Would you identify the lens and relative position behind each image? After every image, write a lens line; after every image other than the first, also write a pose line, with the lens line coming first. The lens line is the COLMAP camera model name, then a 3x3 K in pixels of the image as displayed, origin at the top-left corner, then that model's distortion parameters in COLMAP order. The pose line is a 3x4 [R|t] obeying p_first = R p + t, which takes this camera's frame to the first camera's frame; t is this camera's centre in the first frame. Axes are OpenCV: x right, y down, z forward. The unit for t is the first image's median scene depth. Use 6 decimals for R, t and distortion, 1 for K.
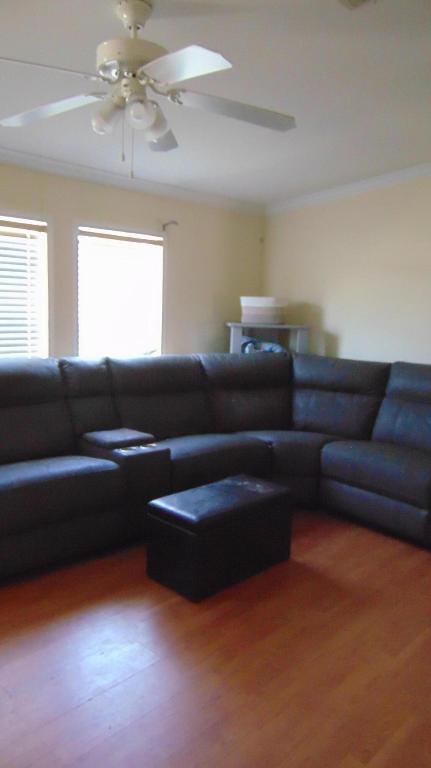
lens RADIAL K [[576.4, 0, 214.9], [0, 576.4, 400.1], [0, 0, 1]] dist [-0.032644, 0.077167]
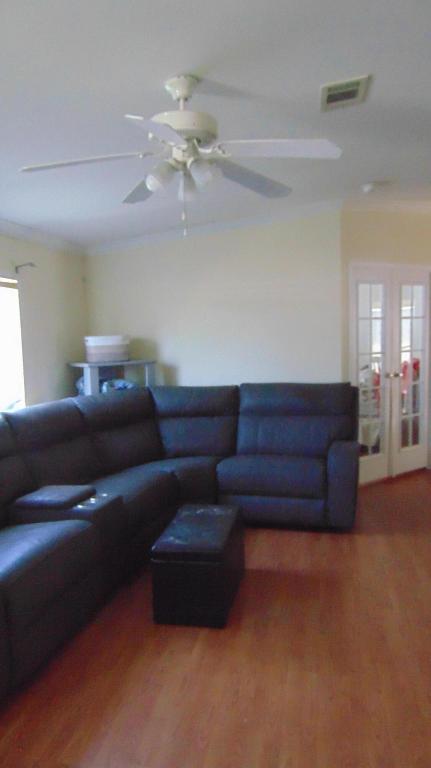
lens RADIAL K [[580.6, 0, 215.5], [0, 580.6, 384.0], [0, 0, 1]] dist [-0.025995, 0.078711]
pose [[0.825457, -0.110177, 0.553607, -0.393630], [0.154244, 0.987466, -0.033464, -0.036292], [-0.542981, 0.113013, 0.832105, 0.062181]]
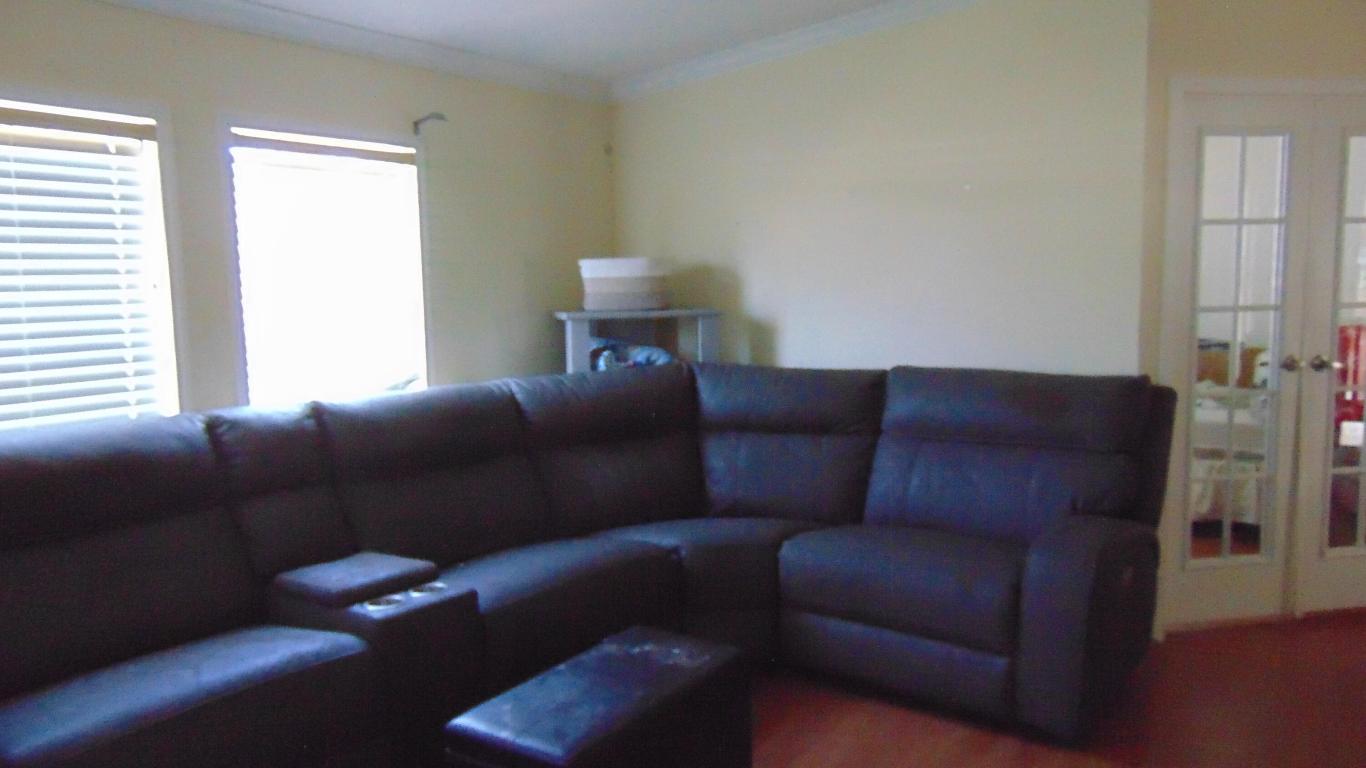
lens RADIAL K [[1032.7, 0, 693.0], [0, 1032.7, 382.4], [0, 0, 1]] dist [-0.025995, 0.078711]
pose [[0.979108, -0.074723, 0.189113, -0.043315], [0.086343, 0.994803, -0.053960, -0.018355], [-0.184098, 0.069161, 0.980472, 0.122481]]
